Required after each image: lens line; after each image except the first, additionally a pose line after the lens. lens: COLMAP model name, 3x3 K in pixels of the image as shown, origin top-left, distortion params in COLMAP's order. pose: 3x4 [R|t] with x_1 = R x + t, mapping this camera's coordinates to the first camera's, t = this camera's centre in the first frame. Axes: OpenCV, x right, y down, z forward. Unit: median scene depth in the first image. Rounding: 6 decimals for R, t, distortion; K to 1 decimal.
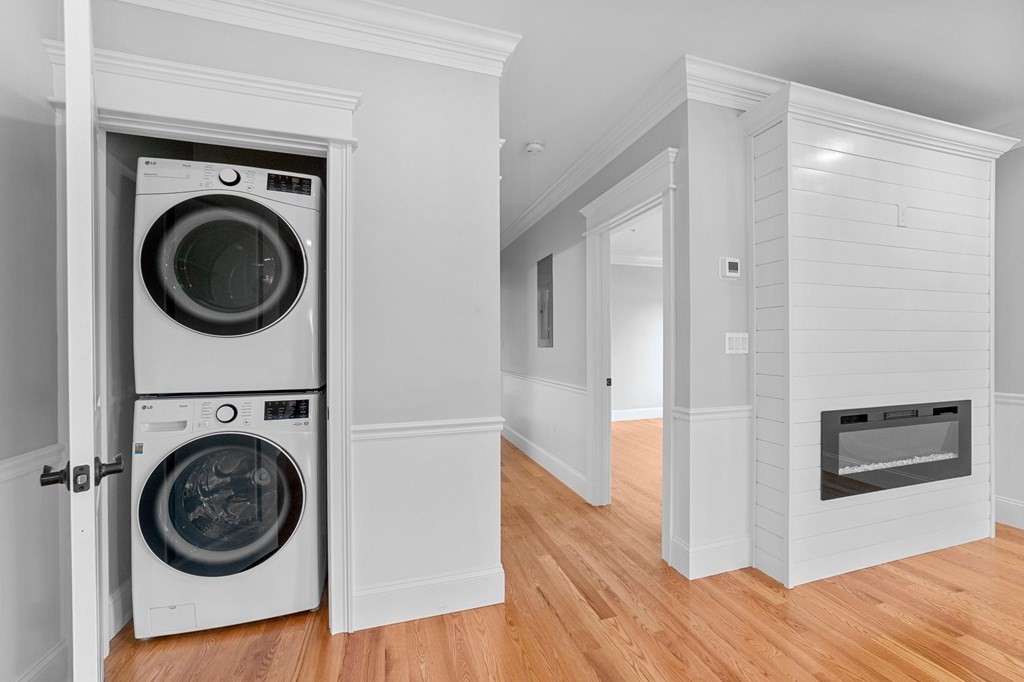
lens RADIAL K [[401.9, 0, 502.1], [0, 401.9, 343.9], [0, 0, 1]] dist [-0.020864, 0.007001]
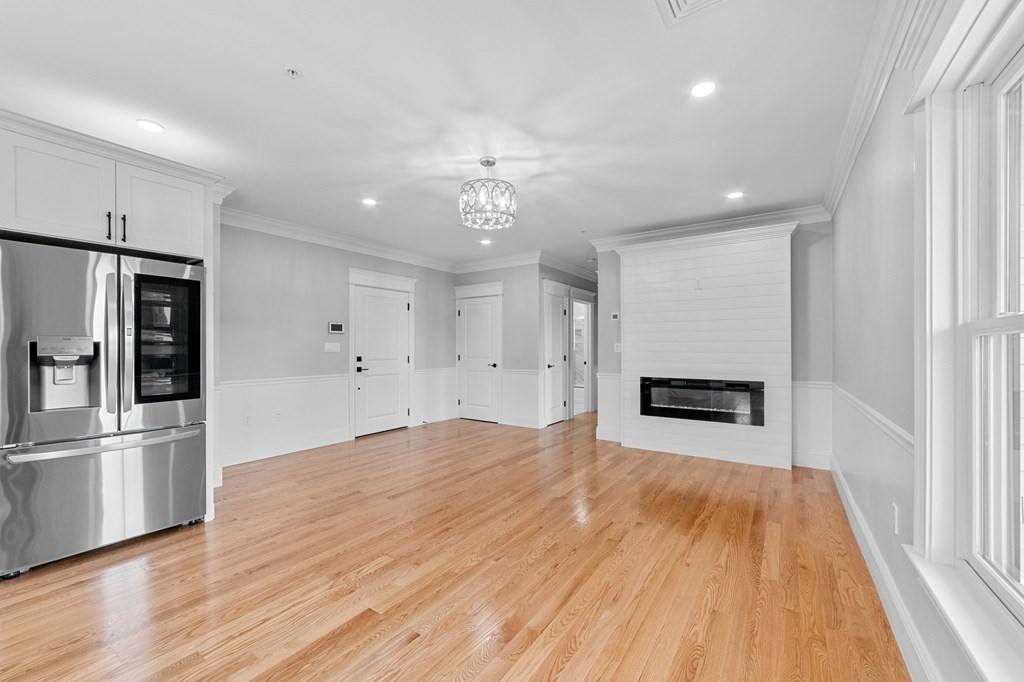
lens RADIAL K [[401.9, 0, 508.0], [0, 401.9, 342.0], [0, 0, 1]] dist [-0.020864, 0.007001]
pose [[0.620549, -0.006265, -0.784142, 2.120342], [-0.002521, 0.999947, -0.009983, -0.010503], [0.784163, 0.008172, 0.620501, -1.055983]]
